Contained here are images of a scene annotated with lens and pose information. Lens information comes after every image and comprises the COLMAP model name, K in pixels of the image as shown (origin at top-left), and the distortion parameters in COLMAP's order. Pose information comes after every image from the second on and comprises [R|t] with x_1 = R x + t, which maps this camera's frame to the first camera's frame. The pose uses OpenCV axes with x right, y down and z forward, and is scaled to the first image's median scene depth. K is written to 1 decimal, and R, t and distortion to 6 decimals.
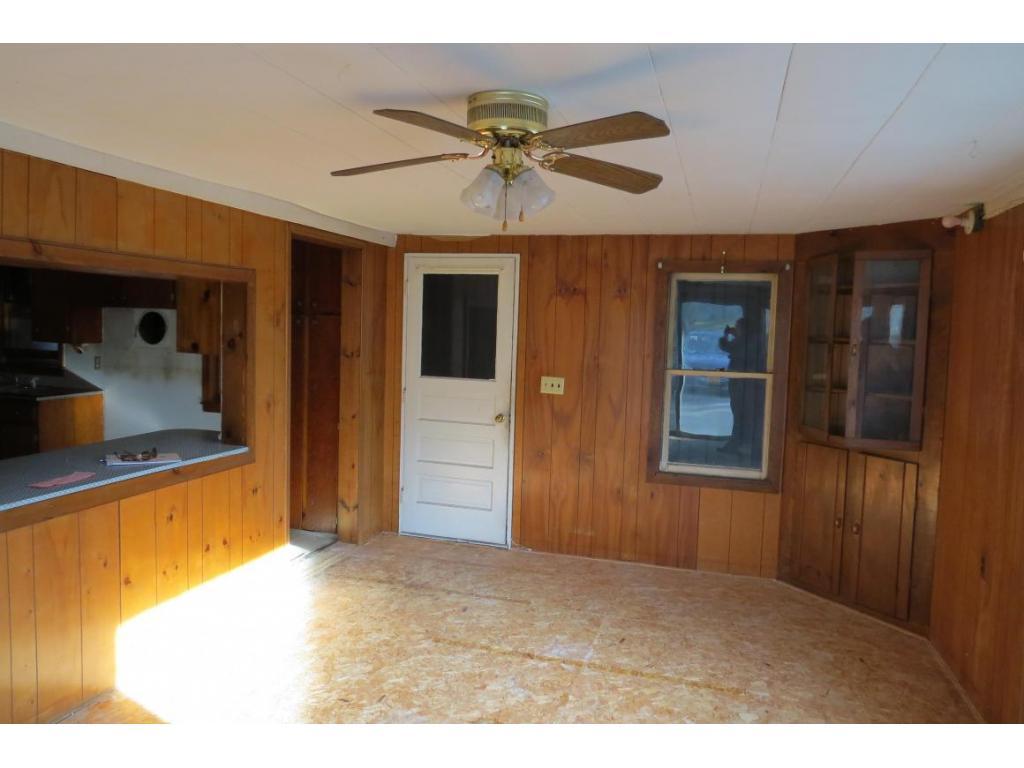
lens RADIAL K [[744.0, 0, 512.0], [0, 744.0, 384.0], [0, 0, 1]] dist [-0.000904, -0.000120]
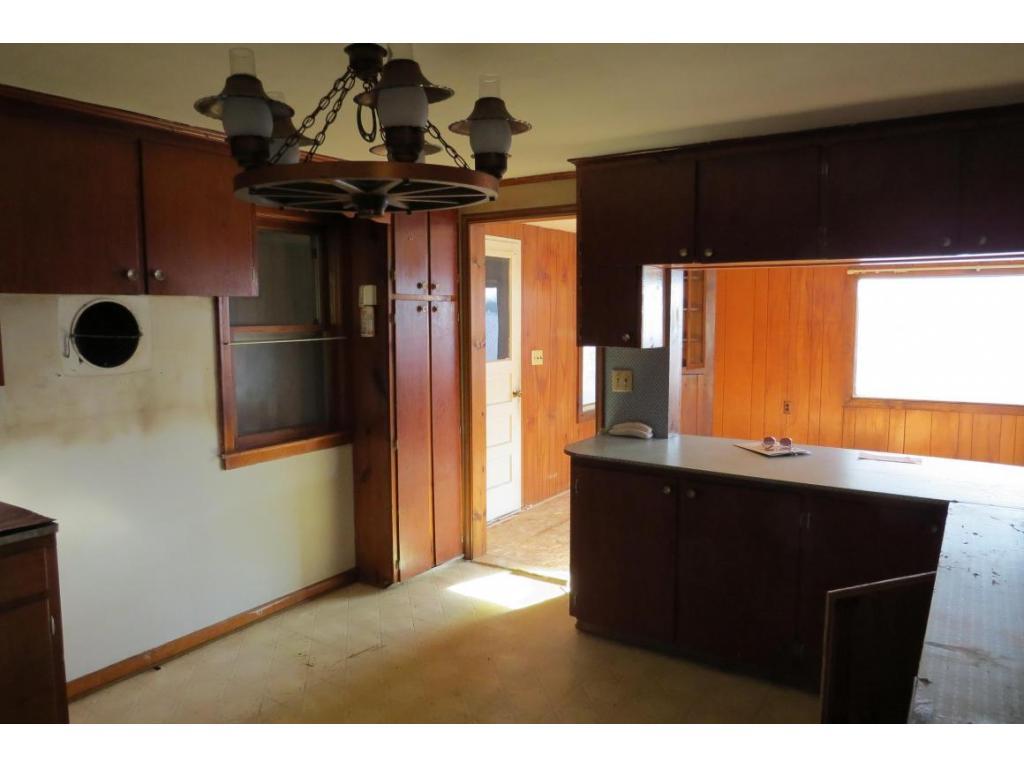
lens RADIAL K [[744.0, 0, 512.0], [0, 744.0, 384.0], [0, 0, 1]] dist [-0.000904, -0.000120]
pose [[0.273554, -0.127907, 0.953314, -1.052231], [0.094057, 0.989926, 0.105829, -0.082617], [-0.957247, 0.060716, 0.282828, 0.713444]]
